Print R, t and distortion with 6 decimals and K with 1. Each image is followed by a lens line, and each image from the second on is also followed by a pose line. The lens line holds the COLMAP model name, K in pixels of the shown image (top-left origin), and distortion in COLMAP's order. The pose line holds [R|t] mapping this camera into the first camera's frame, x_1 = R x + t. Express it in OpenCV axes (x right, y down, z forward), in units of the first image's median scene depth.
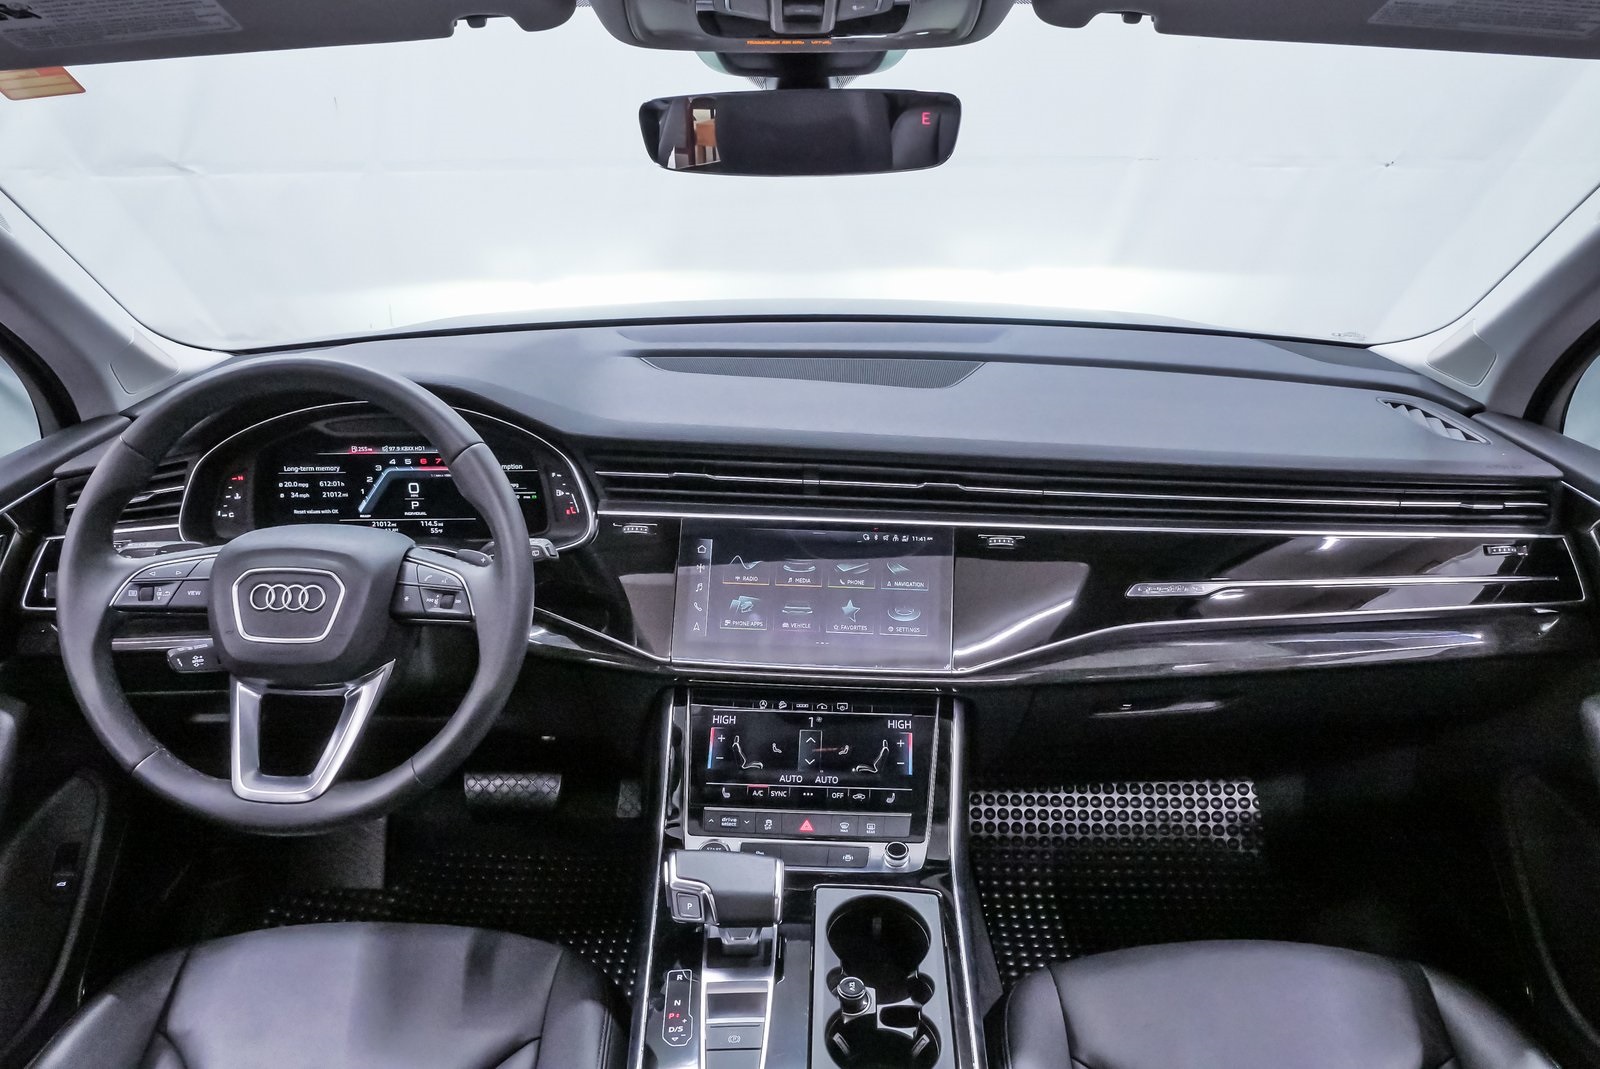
lens RADIAL K [[1187.7, 0, 795.4], [0, 1187.7, 515.4], [0, 0, 1]] dist [-0.046394, 0.009024]
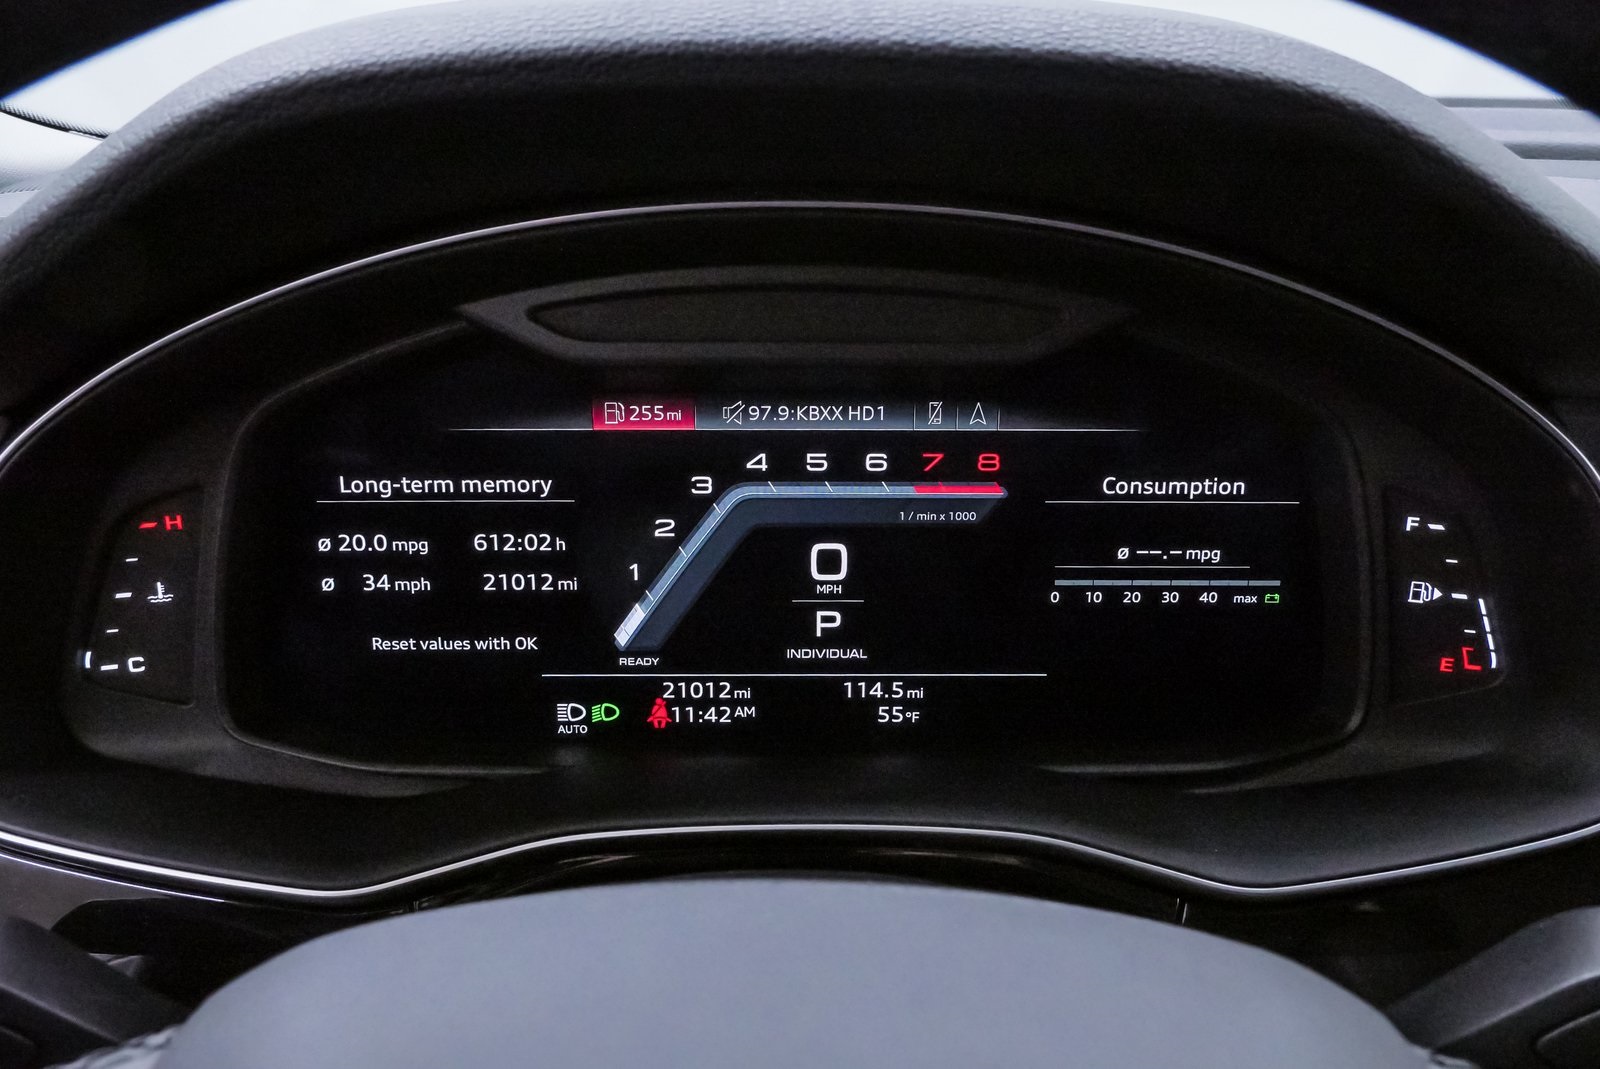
lens RADIAL K [[1375.1, 0, 797.6], [0, 1375.1, 533.3], [0, 0, 1]] dist [-0.025978, -0.002121]
pose [[0.999874, 0.009350, 0.012805, -0.360833], [-0.009656, 0.999663, 0.024081, -0.039871], [-0.012575, -0.024202, 0.999628, 0.744741]]
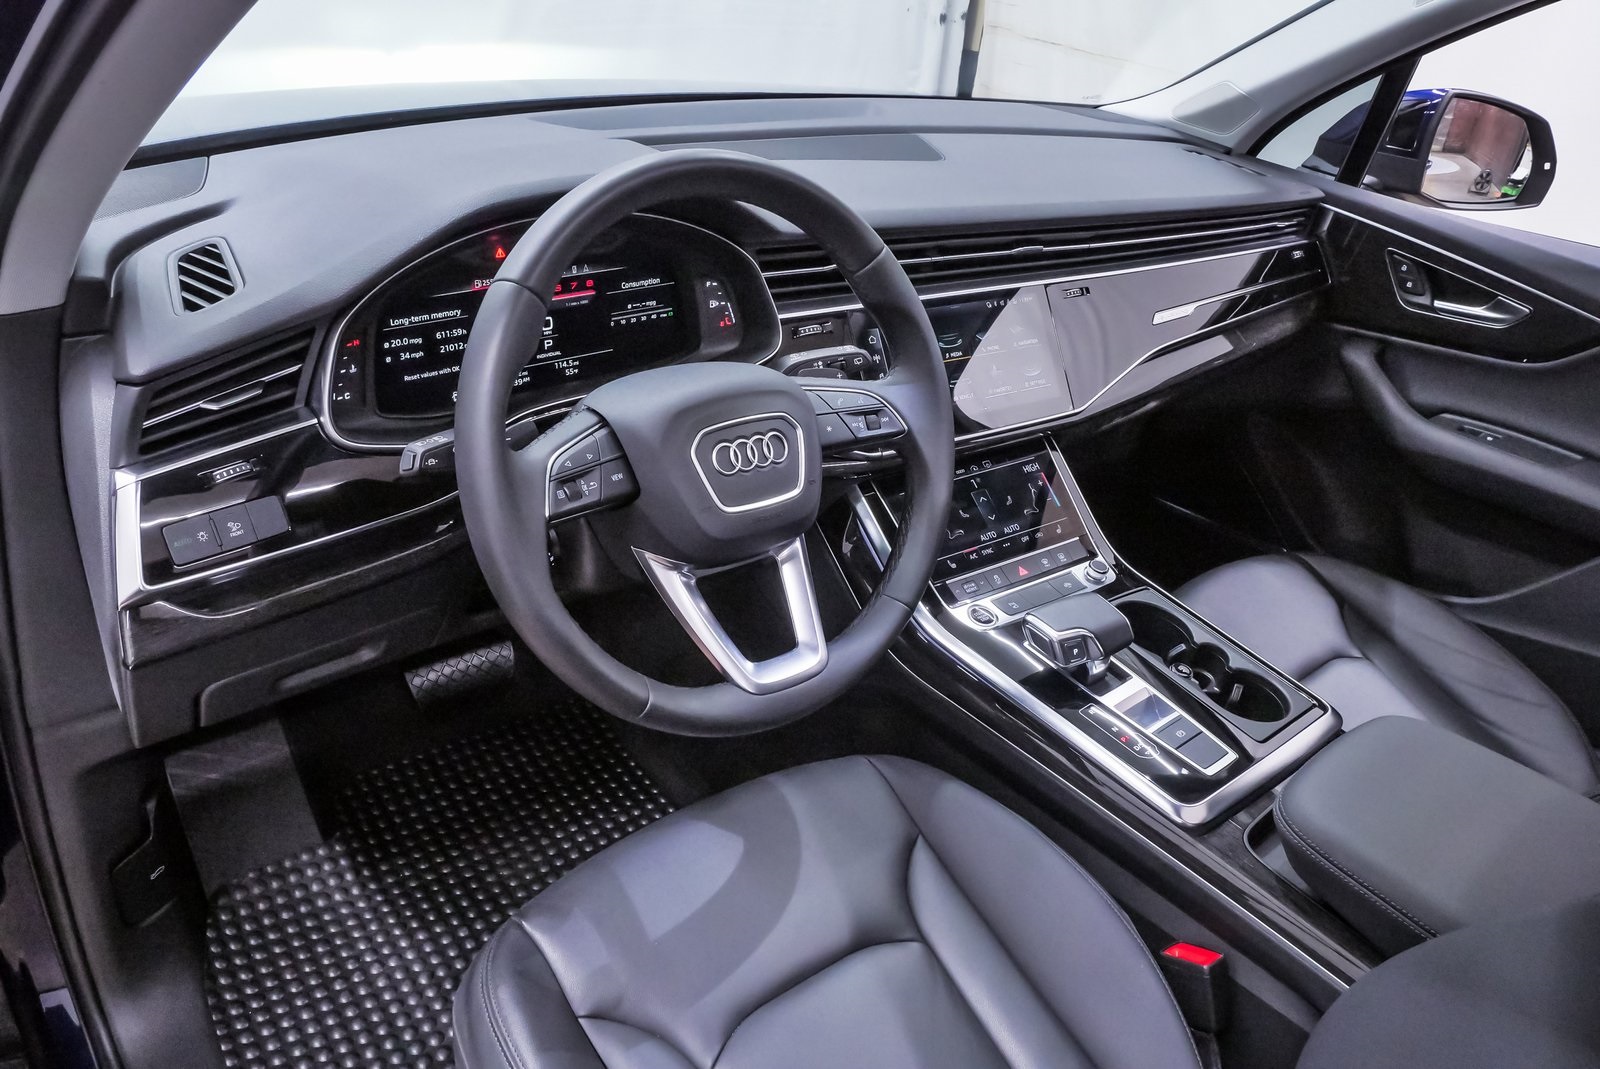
lens RADIAL K [[1140.0, 0, 785.1], [0, 1140.0, 555.8], [0, 0, 1]] dist [-0.045393, 0.015023]
pose [[0.777759, -0.260697, 0.571951, -0.739375], [0.132764, 0.957540, 0.255912, -0.052134], [-0.614381, -0.123103, 0.779347, 0.291557]]
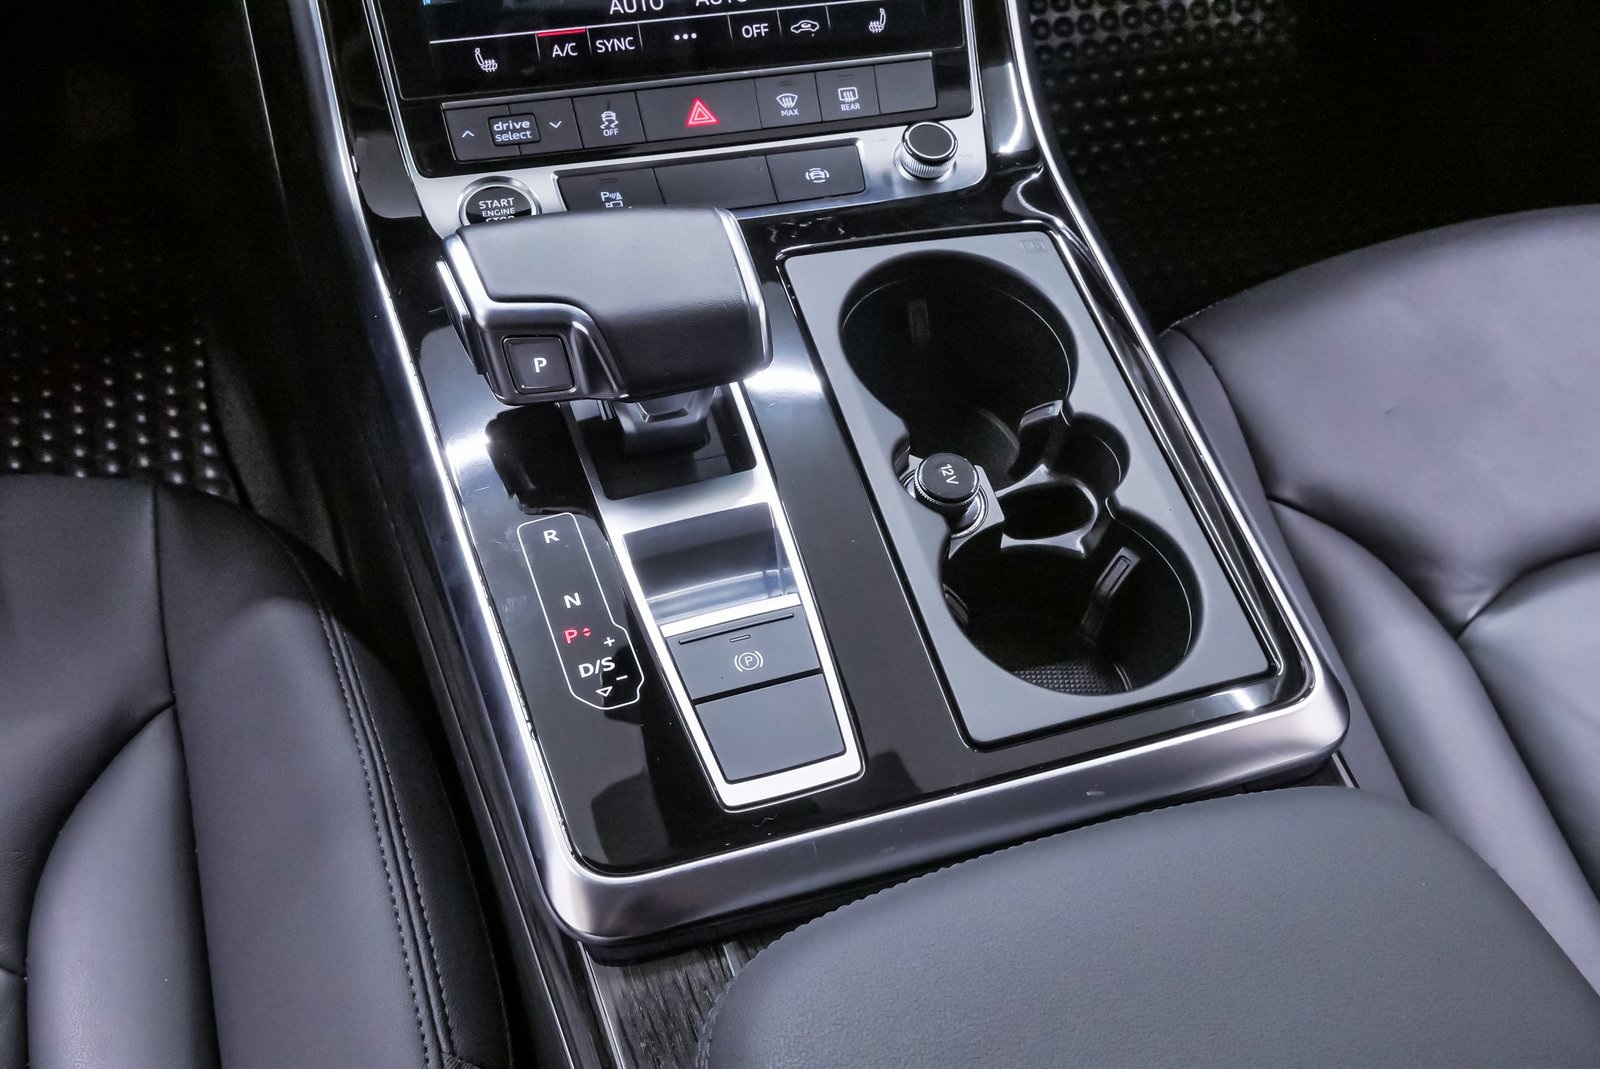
lens RADIAL K [[1854.5, 0, 801.2], [0, 1854.5, 527.1], [0, 0, 1]] dist [-0.021654, 0.000000]
pose [[0.945226, -0.197801, 0.259660, -0.148159], [0.045537, 0.867612, 0.495153, 0.064672], [-0.323226, -0.456207, 0.829096, 0.365991]]
